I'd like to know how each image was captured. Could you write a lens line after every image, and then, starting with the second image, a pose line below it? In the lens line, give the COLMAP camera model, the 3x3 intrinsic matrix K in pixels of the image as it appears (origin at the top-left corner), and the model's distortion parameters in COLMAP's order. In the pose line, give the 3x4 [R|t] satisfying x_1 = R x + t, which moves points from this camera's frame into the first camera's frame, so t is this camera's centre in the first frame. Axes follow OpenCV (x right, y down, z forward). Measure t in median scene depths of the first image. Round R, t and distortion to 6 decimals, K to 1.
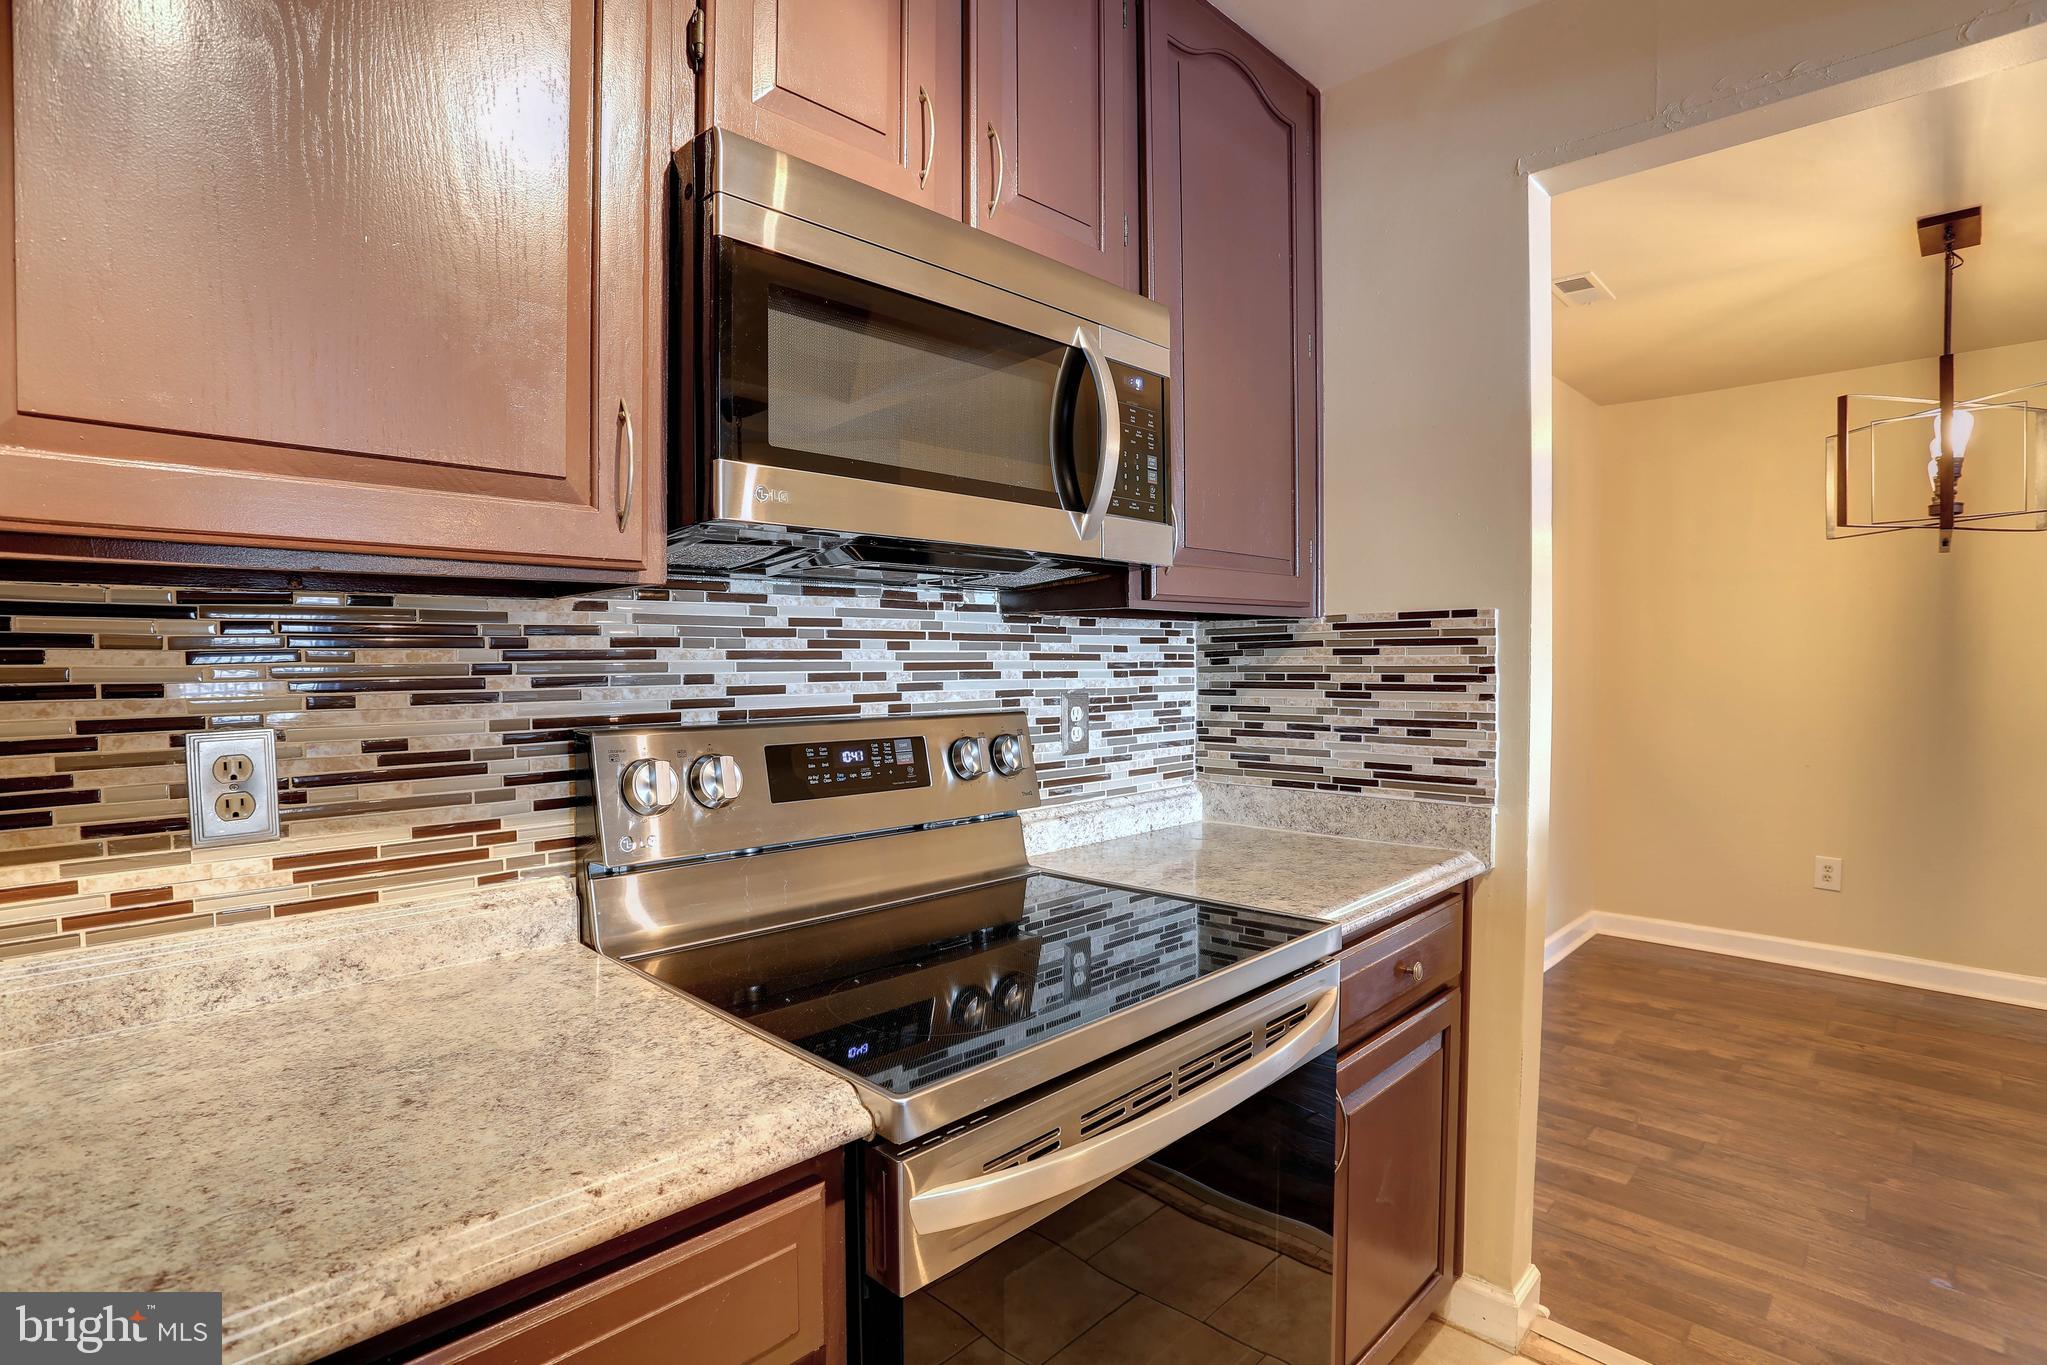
lens RADIAL K [[1018.0, 0, 1031.2], [0, 1018.0, 687.9], [0, 0, 1]] dist [-0.083966, 0.040291]
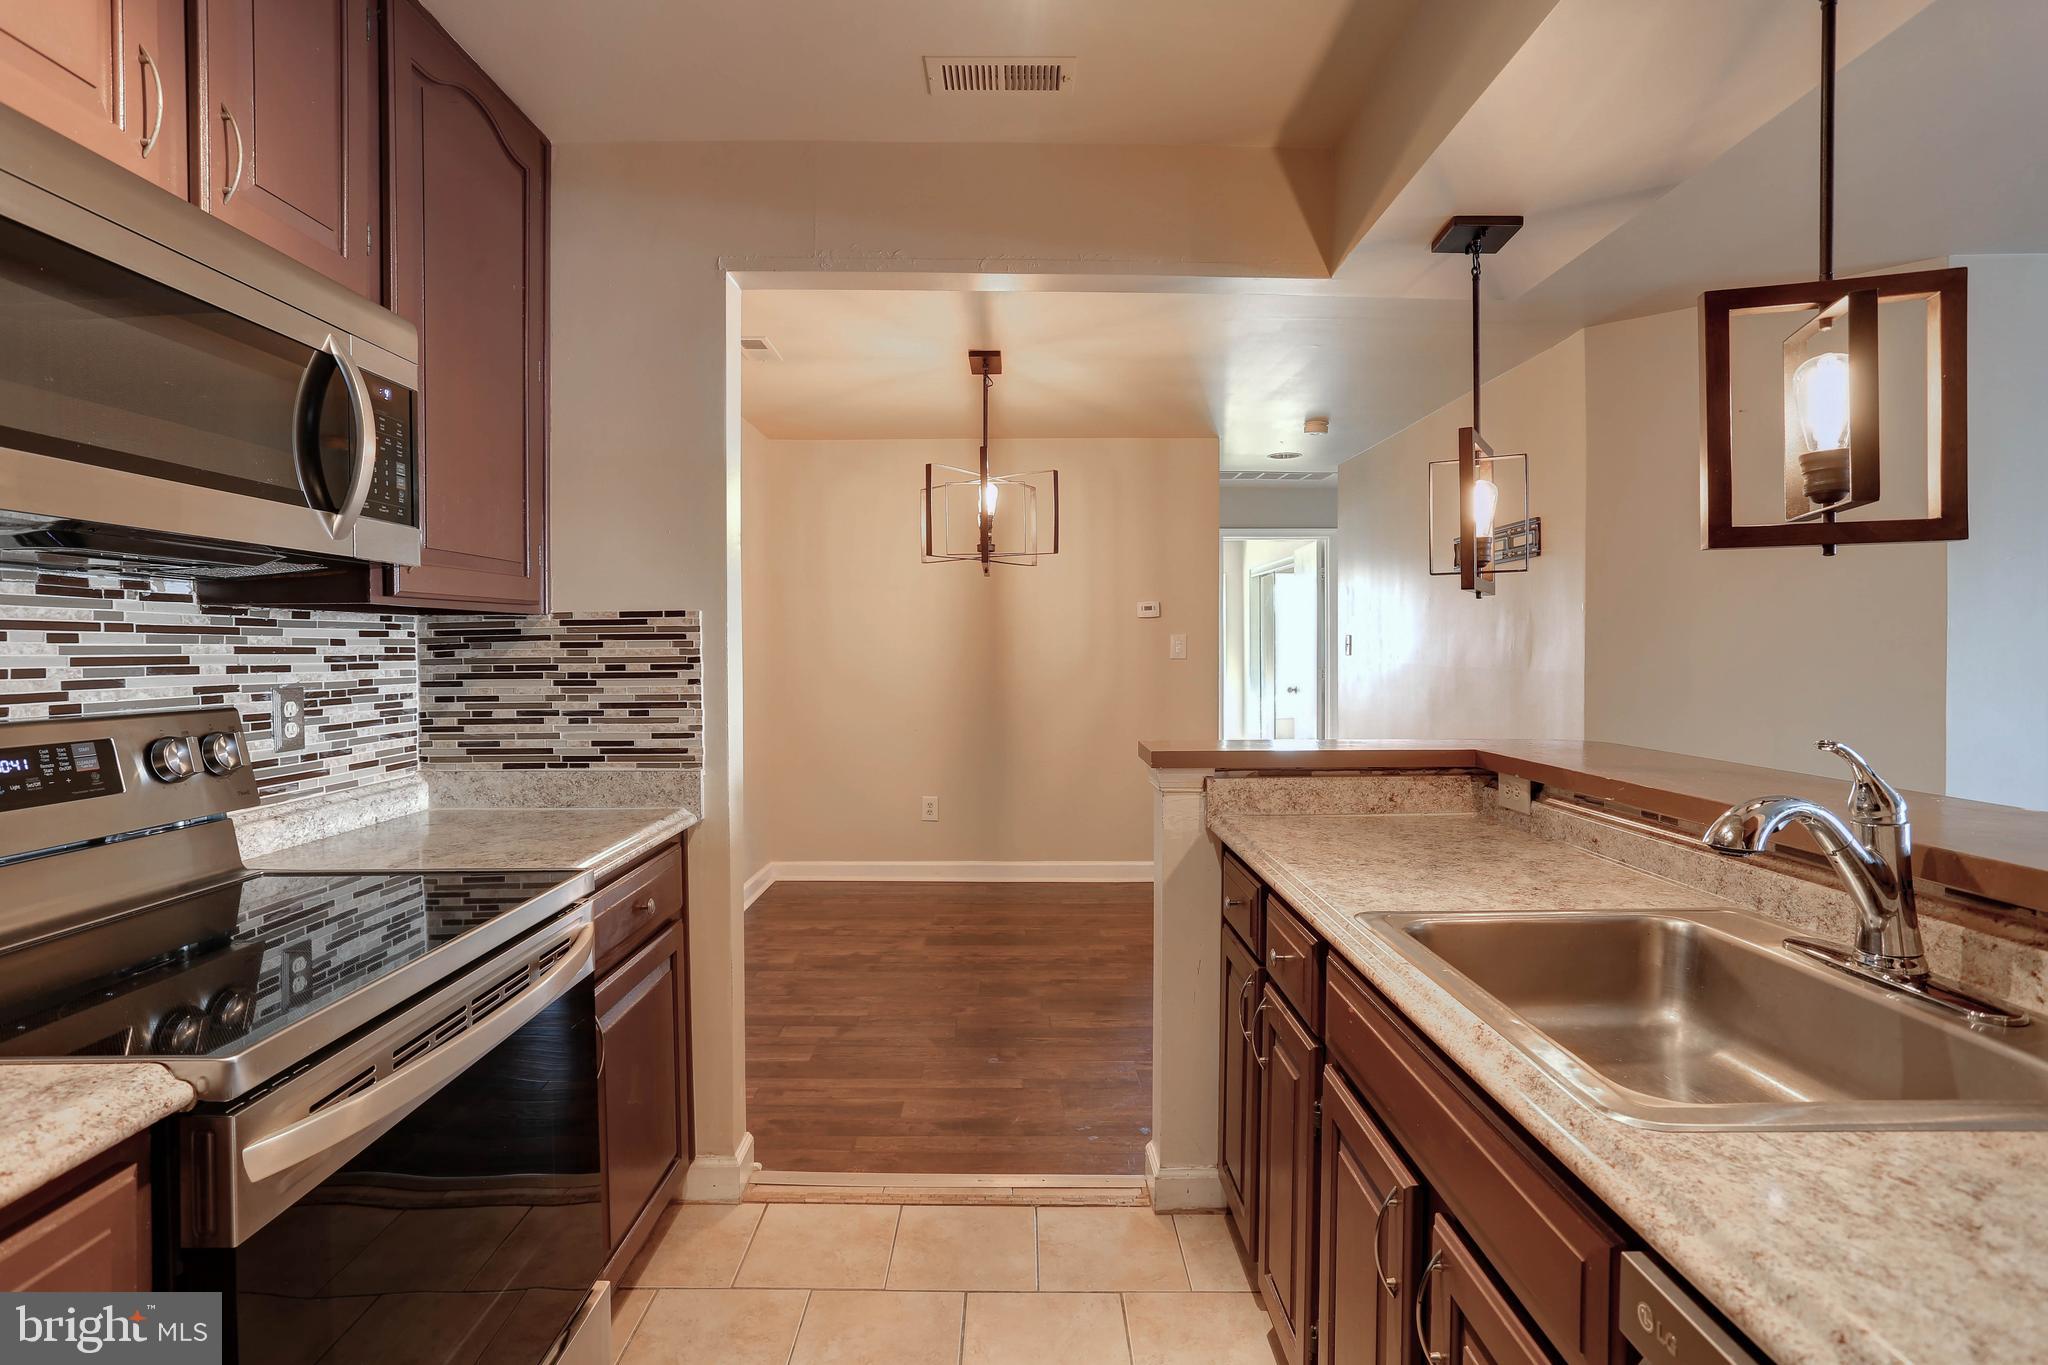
lens RADIAL K [[987.8, 0, 1023.6], [0, 987.8, 658.9], [0, 0, 1]] dist [-0.056802, 0.024657]
pose [[0.714113, -0.008295, 0.699981, -0.103796], [0.022889, 0.999672, -0.011504, 0.004328], [-0.699656, 0.024237, 0.714068, -0.152021]]
